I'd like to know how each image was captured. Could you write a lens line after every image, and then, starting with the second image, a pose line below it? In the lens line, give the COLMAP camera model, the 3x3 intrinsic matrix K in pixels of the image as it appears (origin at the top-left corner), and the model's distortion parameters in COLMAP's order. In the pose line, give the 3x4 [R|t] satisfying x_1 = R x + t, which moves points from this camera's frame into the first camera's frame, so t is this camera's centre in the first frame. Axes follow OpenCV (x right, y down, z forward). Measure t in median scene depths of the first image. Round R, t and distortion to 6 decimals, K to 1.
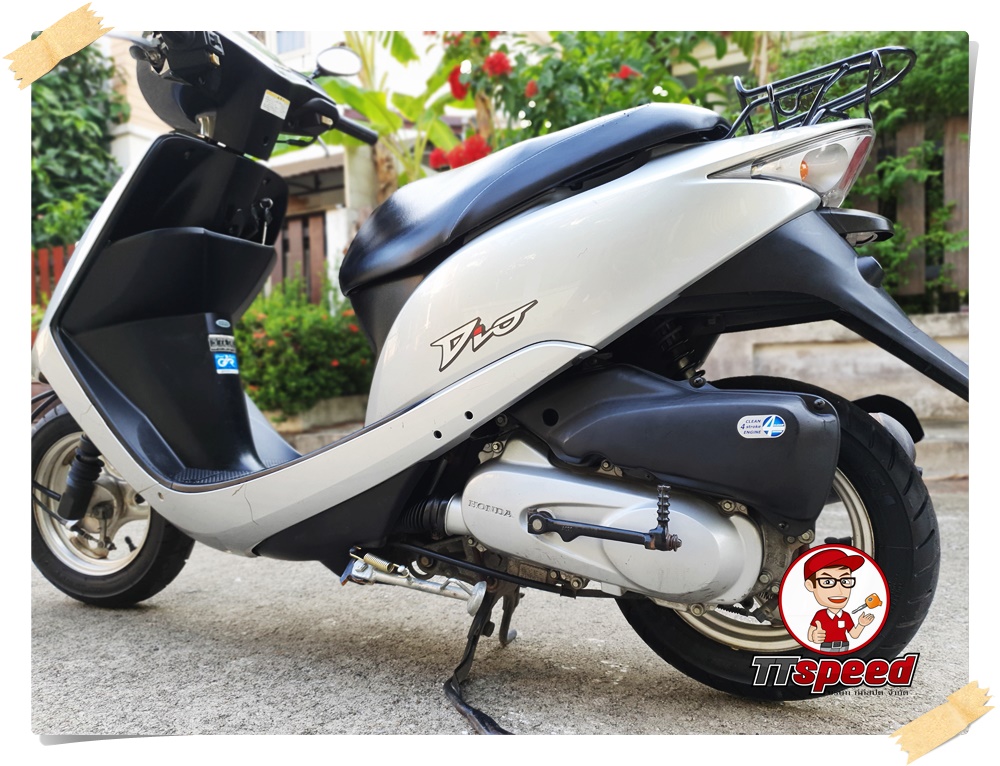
lens RADIAL K [[763.2, 0, 496.1], [0, 763.2, 378.8], [0, 0, 1]] dist [0.008893, 0.003866]
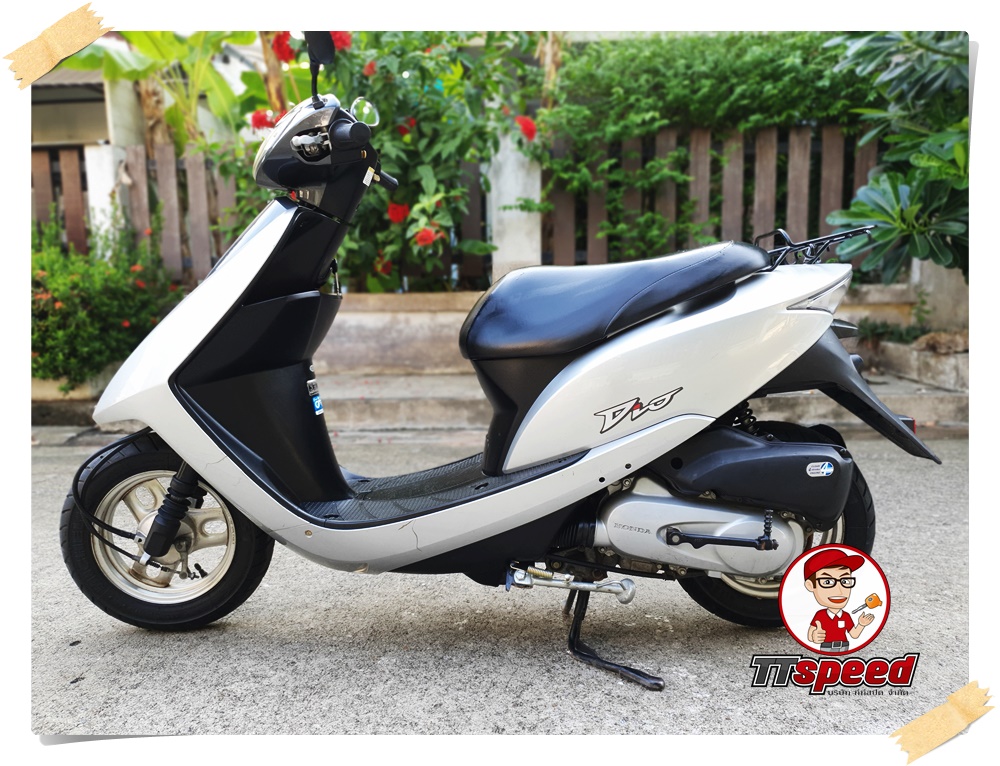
lens RADIAL K [[771.2, 0, 500.0], [0, 771.2, 363.4], [0, 0, 1]] dist [-0.005479, 0.004034]
pose [[0.922430, -0.023419, 0.385453, -0.188778], [-0.006987, 0.996984, 0.077294, -0.058970], [-0.386100, -0.073991, 0.919485, -0.047645]]
